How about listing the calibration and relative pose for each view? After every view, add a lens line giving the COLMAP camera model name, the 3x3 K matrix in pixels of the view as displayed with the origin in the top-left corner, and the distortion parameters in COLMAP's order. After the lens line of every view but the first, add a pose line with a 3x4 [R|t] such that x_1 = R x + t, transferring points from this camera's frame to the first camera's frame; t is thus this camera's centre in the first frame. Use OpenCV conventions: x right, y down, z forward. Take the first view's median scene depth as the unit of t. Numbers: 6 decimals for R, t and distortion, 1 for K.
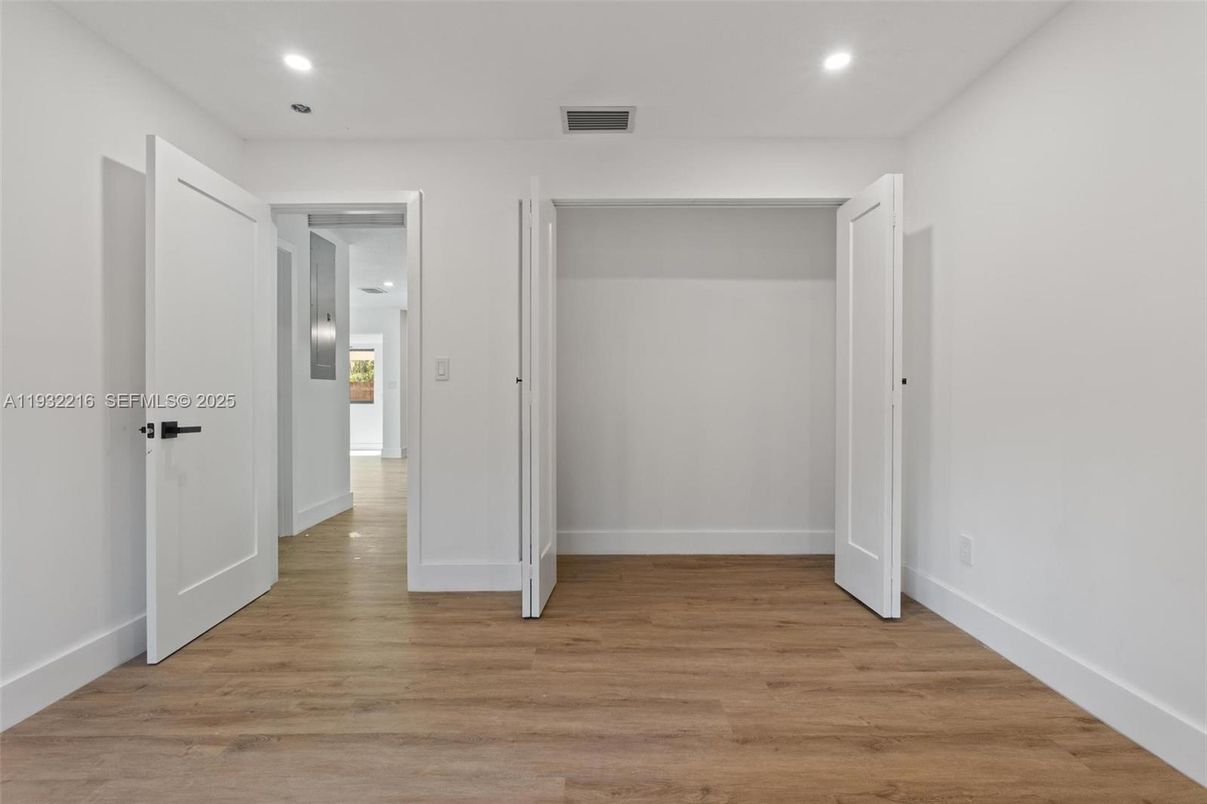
lens RADIAL K [[518.4, 0, 607.0], [0, 518.4, 396.5], [0, 0, 1]] dist [-0.001737, -0.000182]
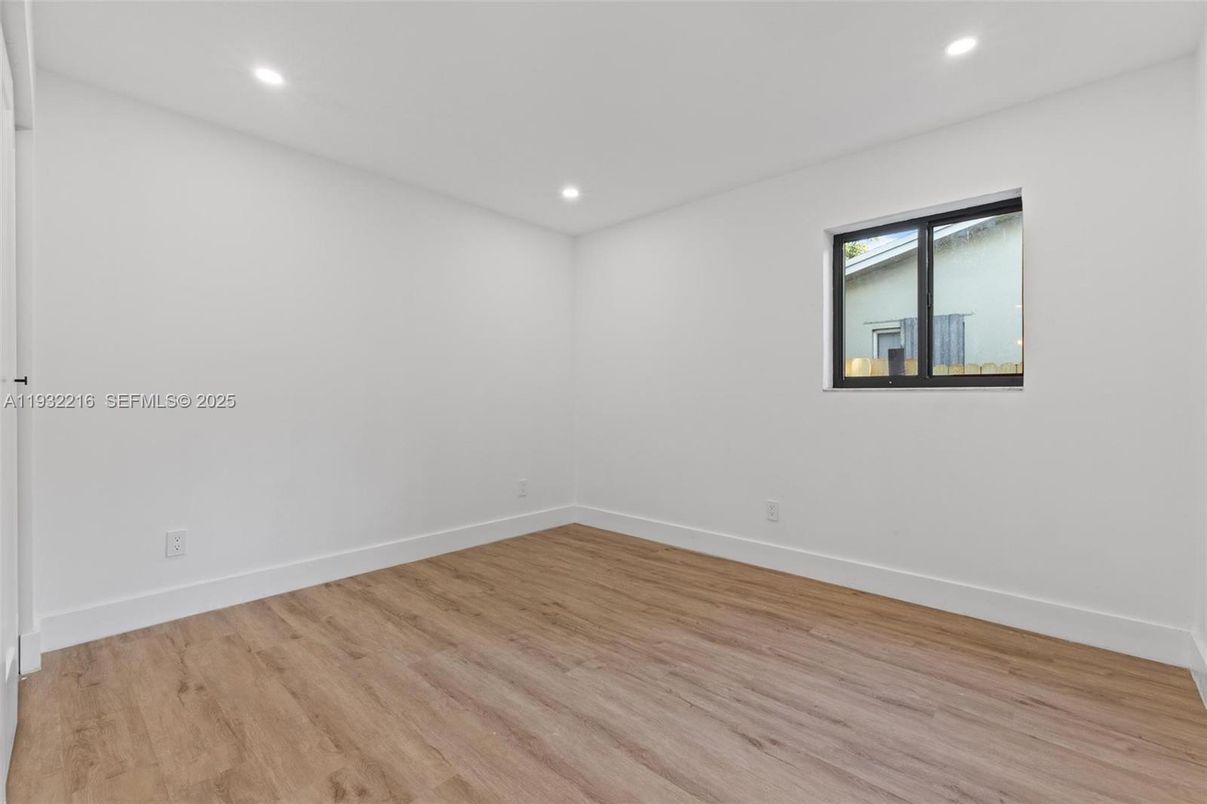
lens RADIAL K [[518.4, 0, 607.0], [0, 518.4, 396.5], [0, 0, 1]] dist [-0.001737, -0.000182]
pose [[-0.723249, -0.001191, 0.690586, -0.855080], [0.003502, 0.999979, 0.005392, -0.006041], [-0.690578, 0.006318, -0.723230, 1.471061]]
